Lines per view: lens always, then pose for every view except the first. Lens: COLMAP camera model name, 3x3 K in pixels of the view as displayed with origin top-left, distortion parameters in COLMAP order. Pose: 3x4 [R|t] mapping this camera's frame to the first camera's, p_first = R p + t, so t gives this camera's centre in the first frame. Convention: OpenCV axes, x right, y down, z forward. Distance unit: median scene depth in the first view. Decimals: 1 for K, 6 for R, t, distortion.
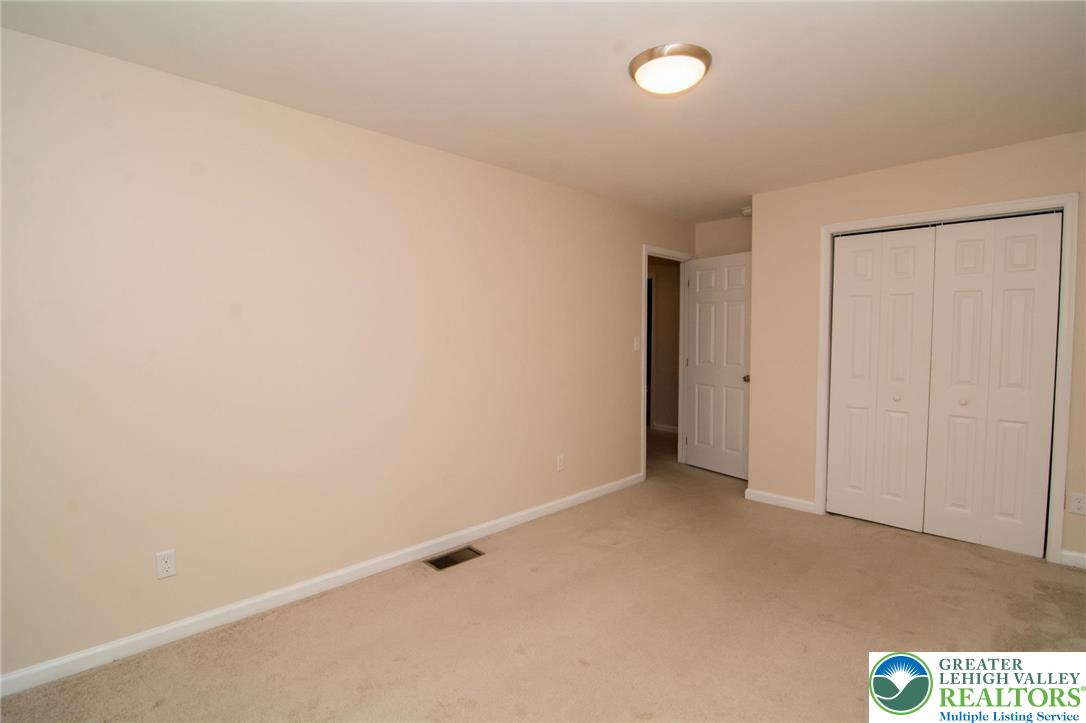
lens RADIAL K [[530.2, 0, 543.0], [0, 530.2, 361.5], [0, 0, 1]] dist [-0.002864, -0.018570]
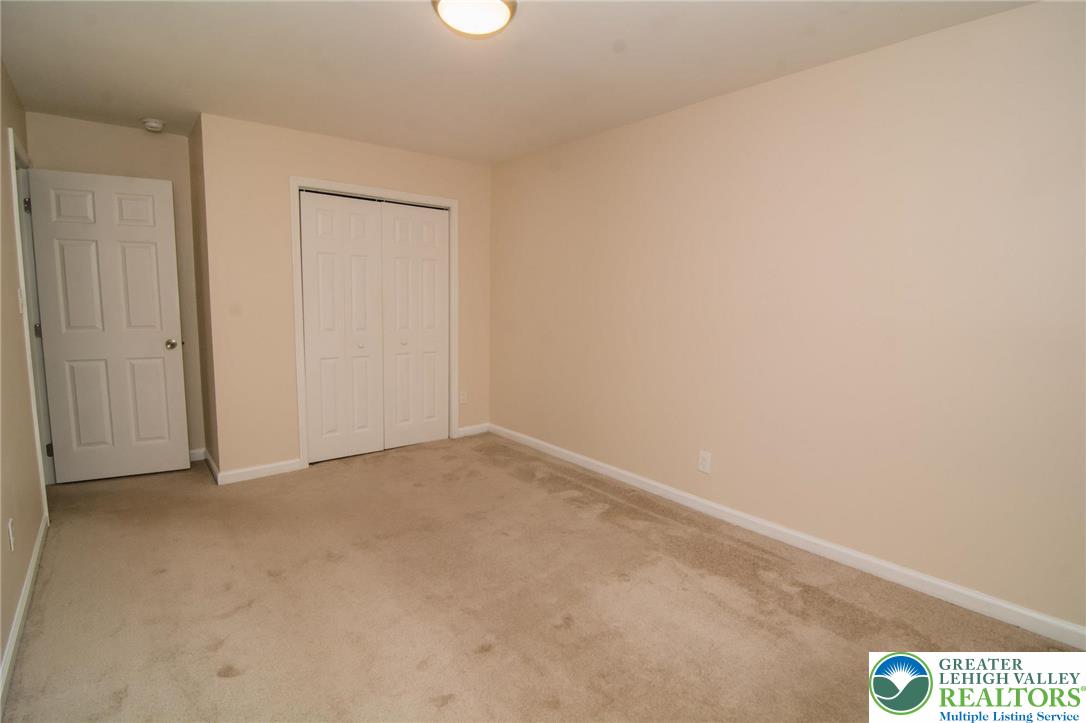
lens RADIAL K [[530.2, 0, 543.0], [0, 530.2, 361.5], [0, 0, 1]] dist [-0.002864, -0.018570]
pose [[0.058751, -0.124878, 0.990431, -0.444335], [0.029760, 0.991923, 0.123301, -0.026630], [-0.997829, 0.022231, 0.061993, 0.491713]]
